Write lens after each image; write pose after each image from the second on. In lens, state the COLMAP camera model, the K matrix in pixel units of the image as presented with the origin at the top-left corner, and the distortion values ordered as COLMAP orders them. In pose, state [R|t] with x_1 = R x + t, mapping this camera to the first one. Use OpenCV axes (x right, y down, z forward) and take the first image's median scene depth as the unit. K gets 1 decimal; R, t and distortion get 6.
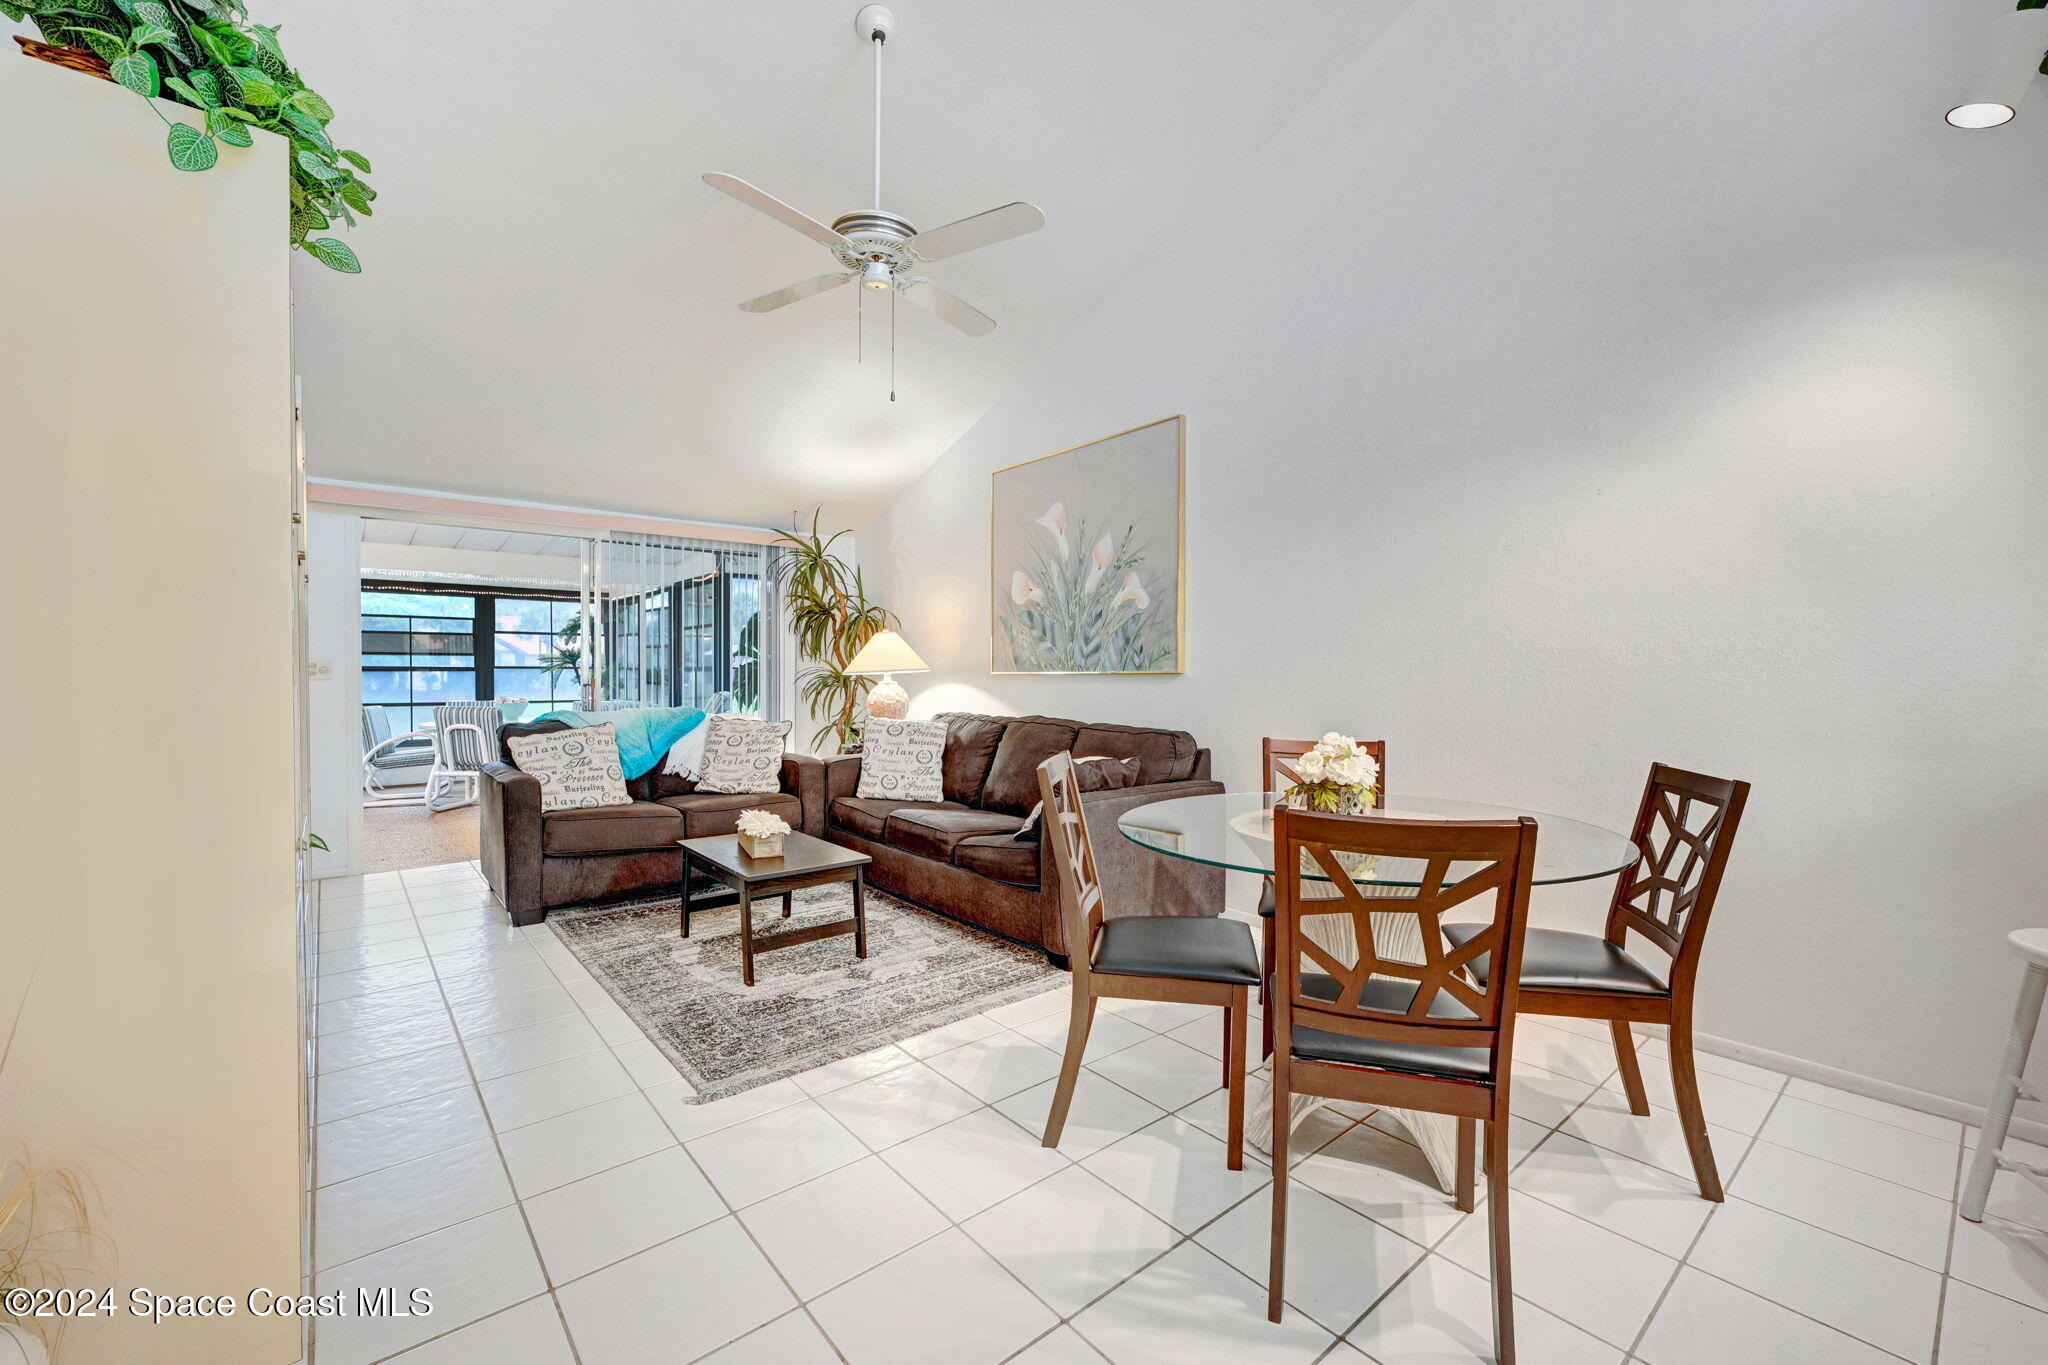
lens RADIAL K [[861.6, 0, 1024.0], [0, 861.6, 682.5], [0, 0, 1]] dist [-0.001368, -0.000182]
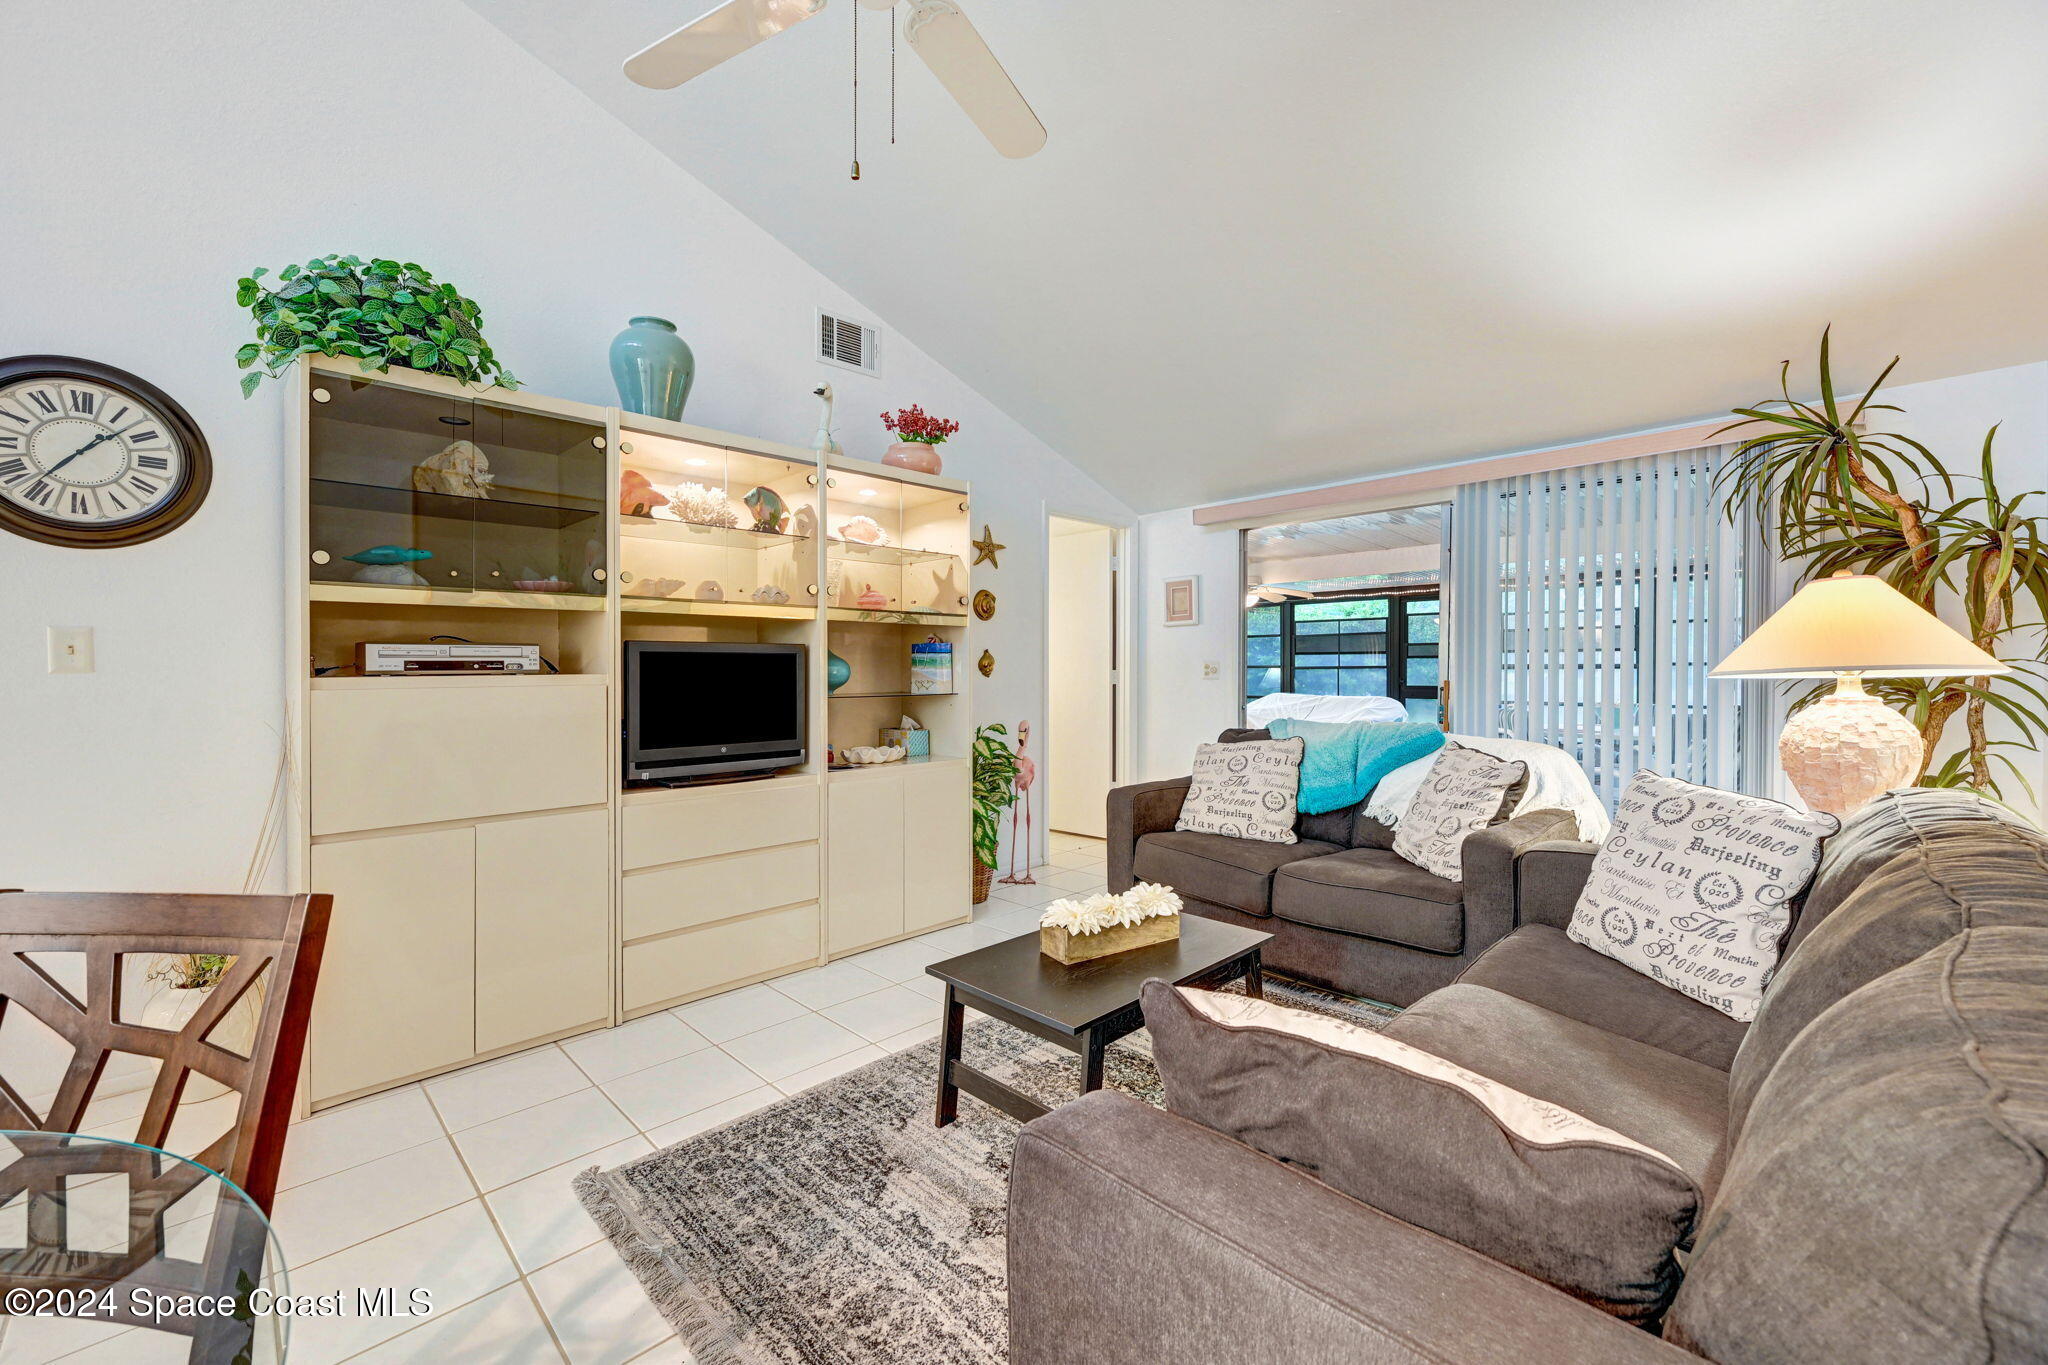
lens RADIAL K [[802.8, 0, 1024.0], [0, 802.8, 682.5], [0, 0, 1]] dist [-0.002812, -0.000177]
pose [[0.097183, 0.014550, -0.995160, 0.227922], [-0.010962, 0.999848, 0.013548, -0.010454], [0.995206, 0.009593, 0.097328, 0.692044]]
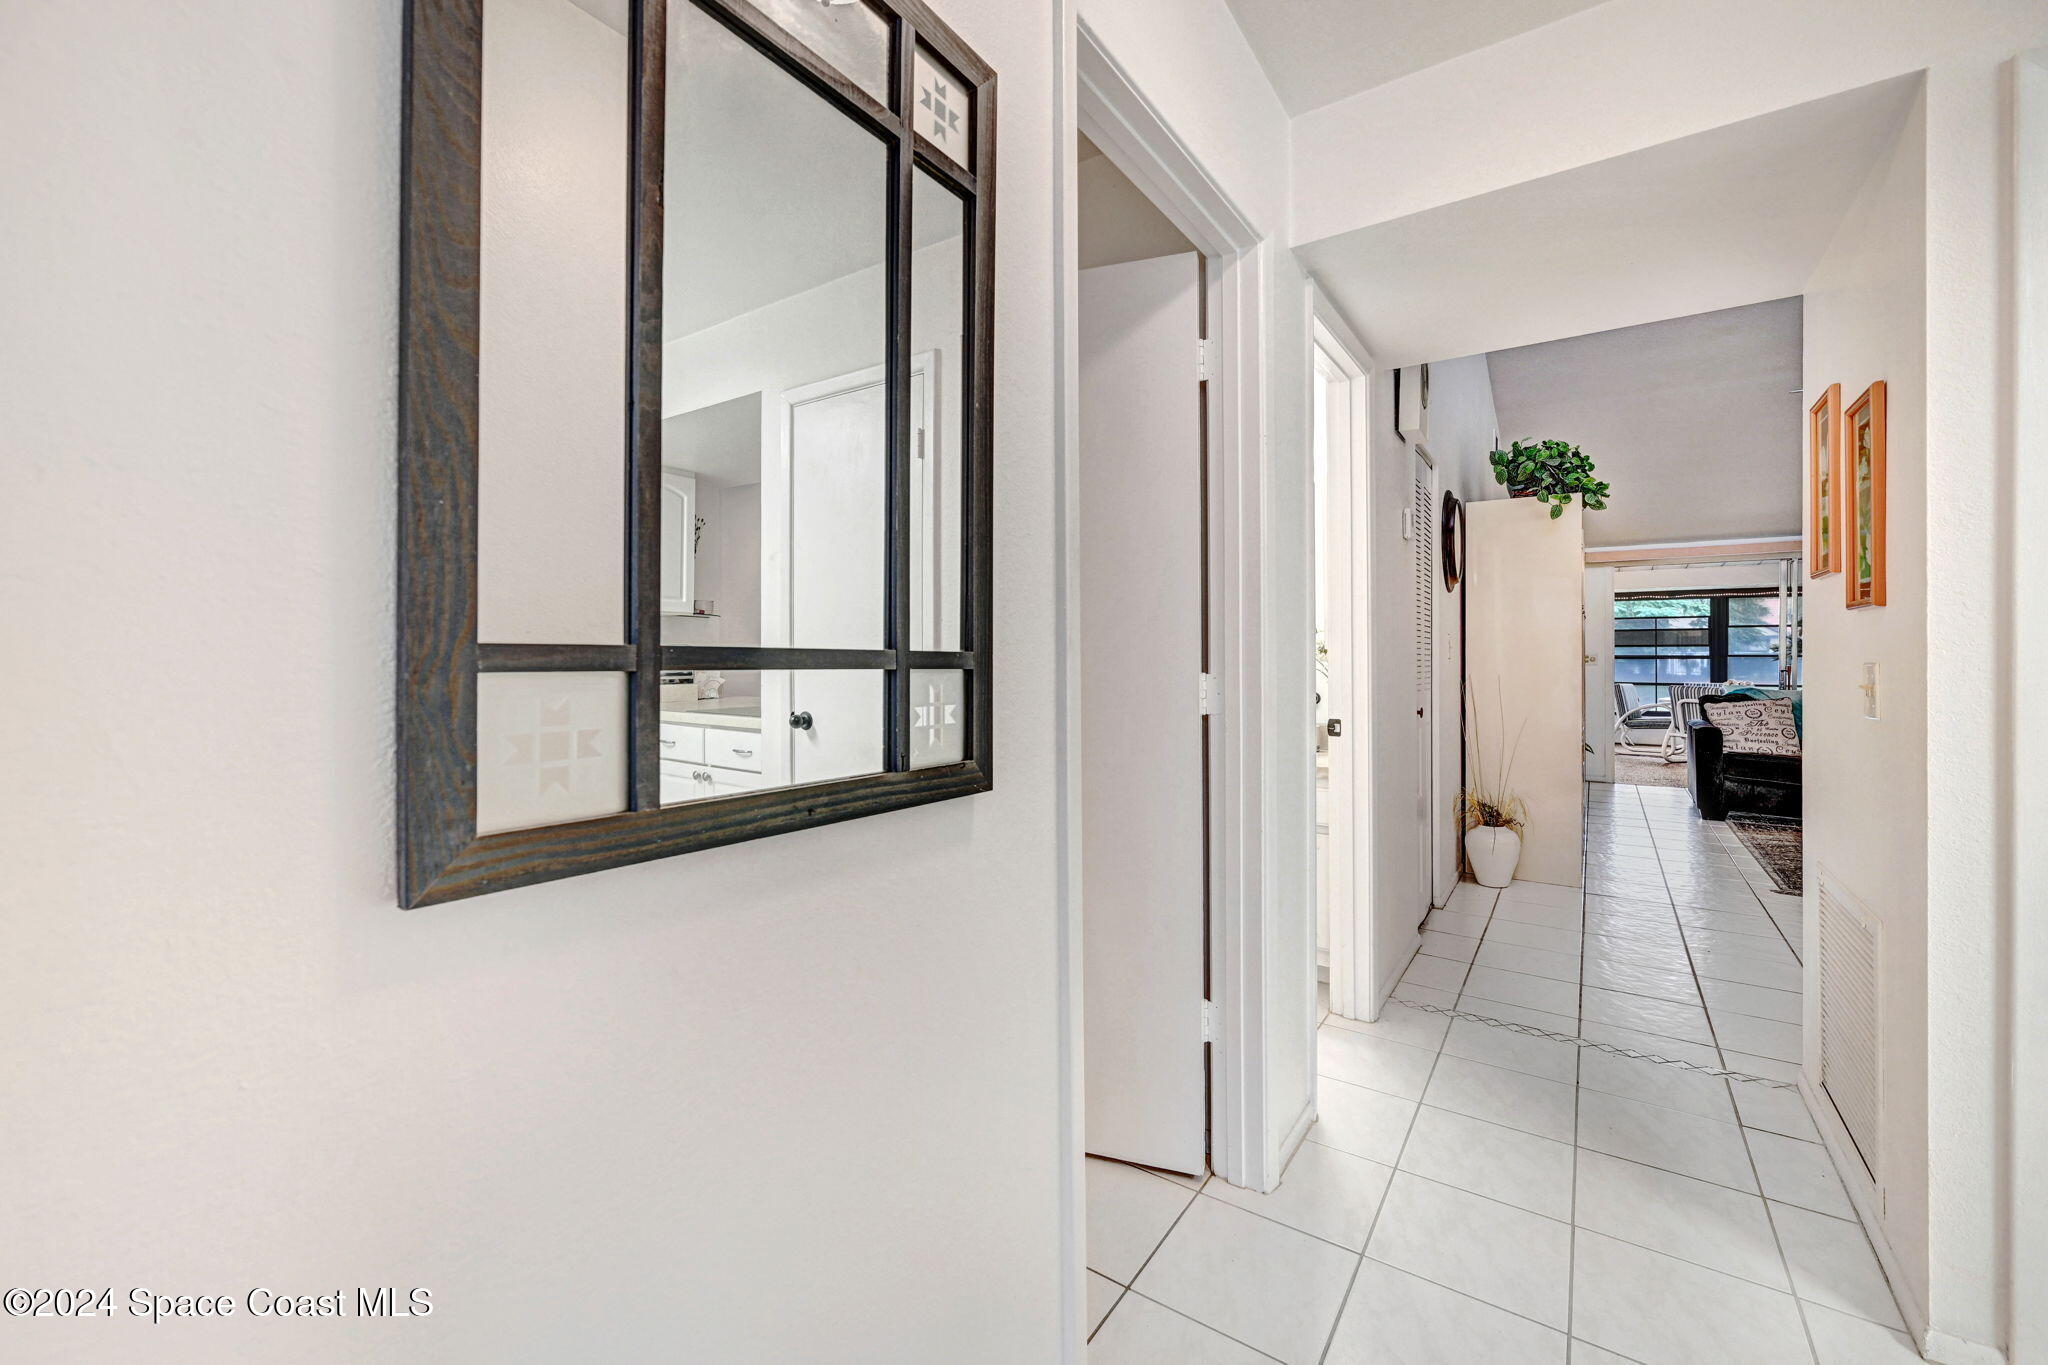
lens RADIAL K [[817.7, 0, 1018.1], [0, 817.7, 654.9], [0, 0, 1]] dist [-0.000527, 0.000009]
pose [[0.270508, -0.002343, -0.962715, 0.460540], [-0.013027, 0.999897, -0.006094, 0.001611], [0.962630, 0.014190, 0.270449, -0.561516]]
